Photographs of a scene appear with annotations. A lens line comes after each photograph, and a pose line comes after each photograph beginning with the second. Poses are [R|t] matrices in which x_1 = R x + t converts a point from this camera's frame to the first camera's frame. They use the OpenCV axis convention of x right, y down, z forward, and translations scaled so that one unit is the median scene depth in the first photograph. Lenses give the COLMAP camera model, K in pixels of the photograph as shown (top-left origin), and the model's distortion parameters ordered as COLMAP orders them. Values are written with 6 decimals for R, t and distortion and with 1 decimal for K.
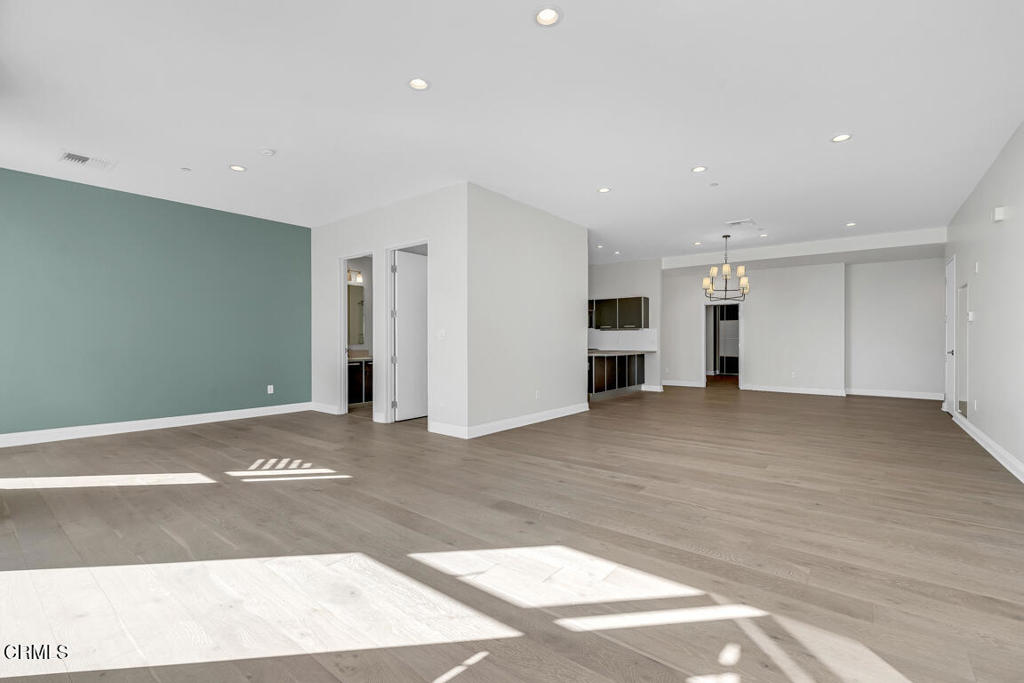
lens RADIAL K [[454.4, 0, 512.4], [0, 454.4, 345.0], [0, 0, 1]] dist [-0.005544, 0.000137]
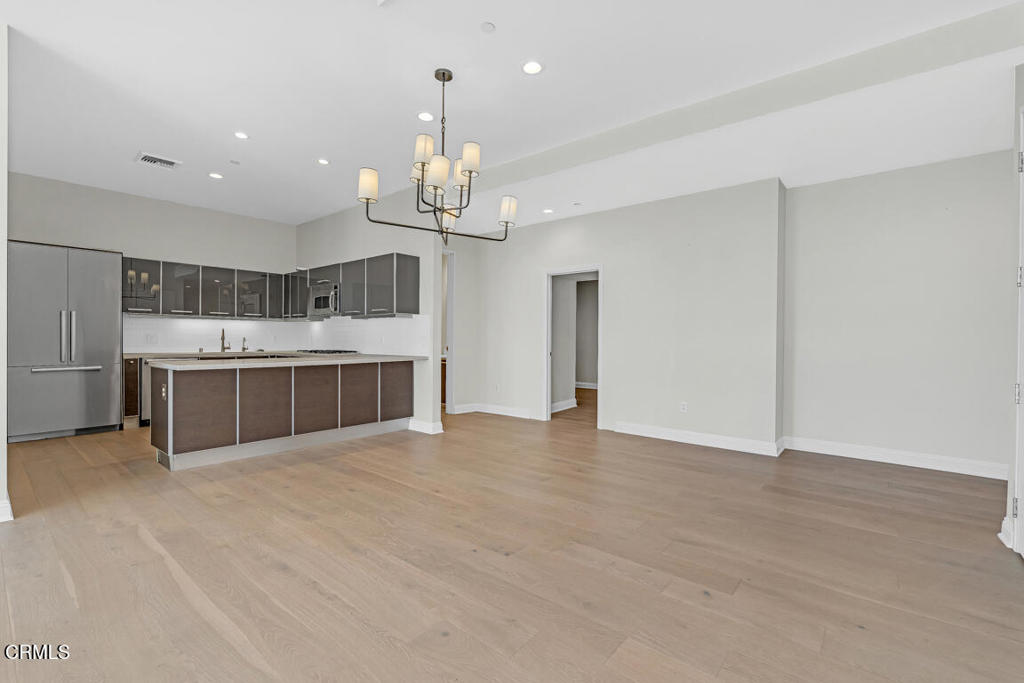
lens RADIAL K [[454.4, 0, 517.3], [0, 454.4, 339.0], [0, 0, 1]] dist [-0.005544, 0.000137]
pose [[0.999661, 0.013625, -0.022172, 0.425126], [-0.013784, 0.999880, -0.007046, -0.004846], [0.022074, 0.007349, 0.999729, 0.464752]]
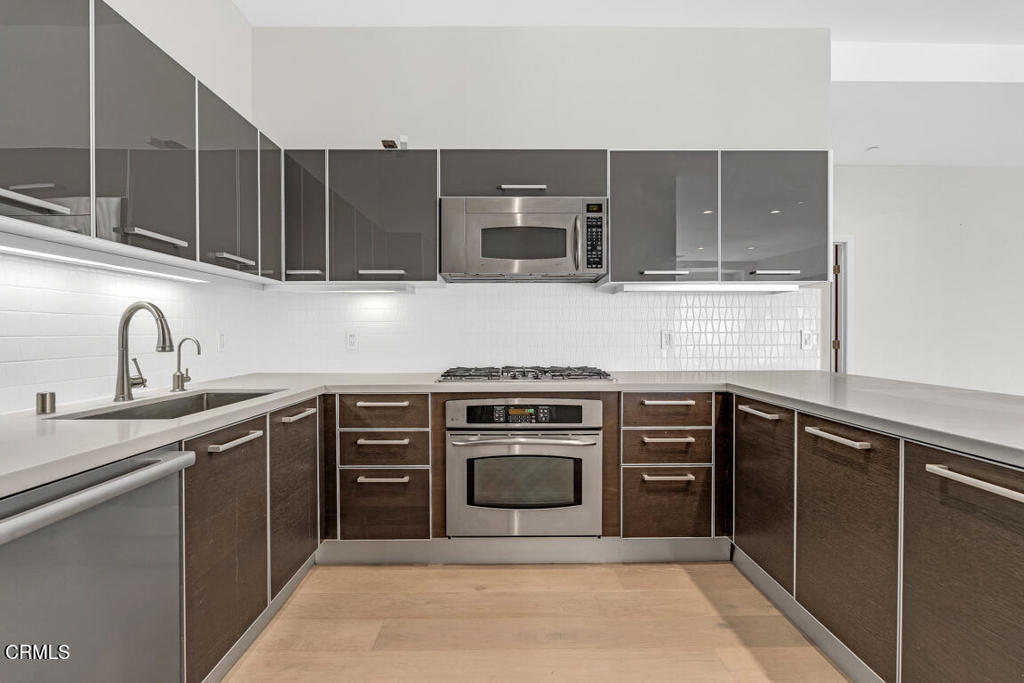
lens RADIAL K [[454.4, 0, 511.3], [0, 454.4, 337.4], [0, 0, 1]] dist [-0.005544, 0.000137]
pose [[0.783248, -0.000668, 0.621708, 0.004249], [0.001416, 0.999999, -0.000708, -0.006614], [-0.621707, 0.001435, 0.783248, 0.887415]]
